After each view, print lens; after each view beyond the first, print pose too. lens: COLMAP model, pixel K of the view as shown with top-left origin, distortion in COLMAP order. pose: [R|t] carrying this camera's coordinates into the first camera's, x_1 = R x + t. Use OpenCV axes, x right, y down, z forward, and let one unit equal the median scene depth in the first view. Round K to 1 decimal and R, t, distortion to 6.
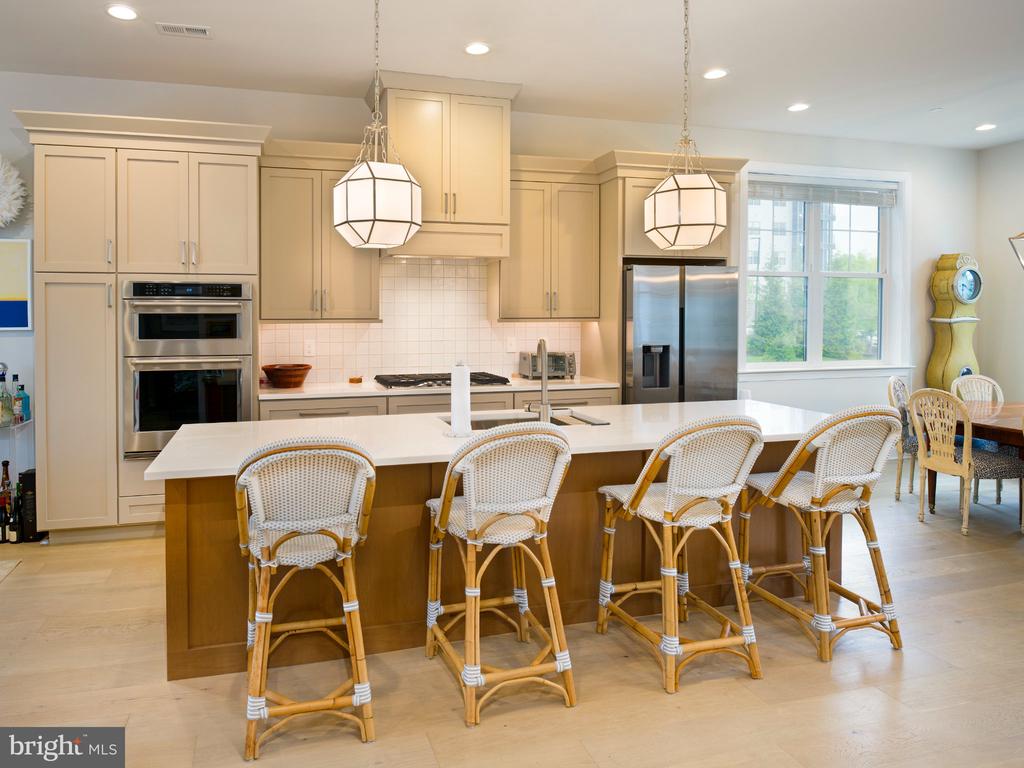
lens RADIAL K [[719.0, 0, 387.8], [0, 719.0, 323.1], [0, 0, 1]] dist [-0.006137, -0.007225]
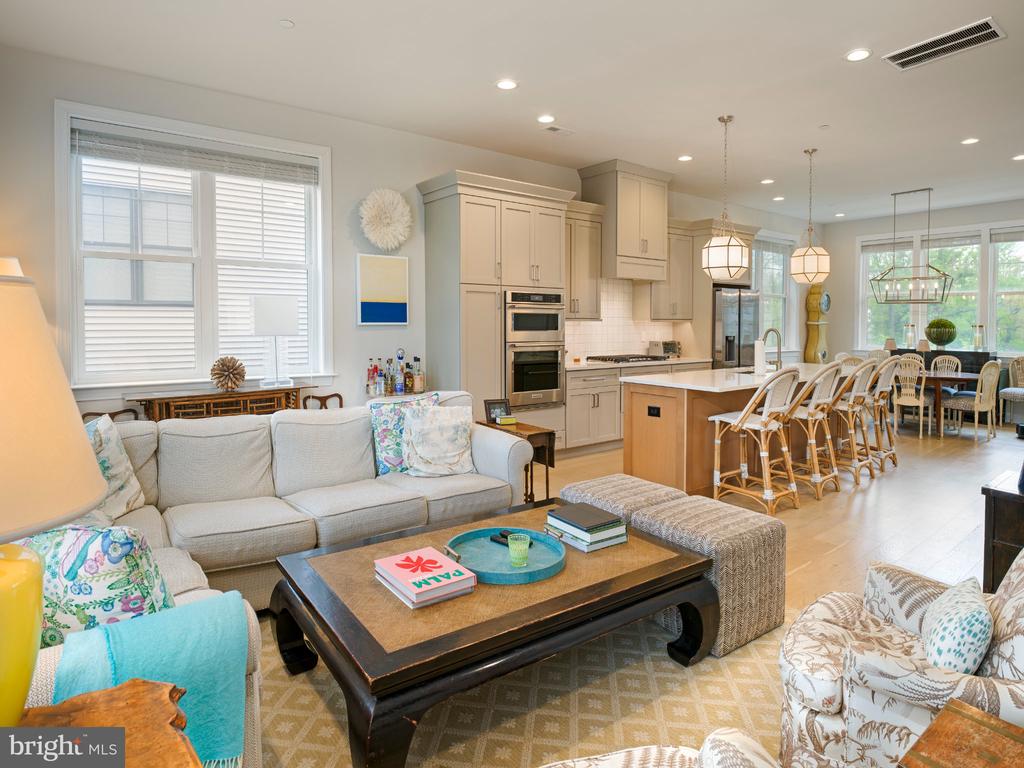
lens RADIAL K [[670.3, 0, 543.7], [0, 670.3, 353.5], [0, 0, 1]] dist [0.004966, 0.000697]
pose [[0.885575, -0.017422, 0.464169, -0.783675], [0.001090, 0.999372, 0.035430, 0.017341], [-0.464495, -0.030870, 0.885038, -0.212287]]
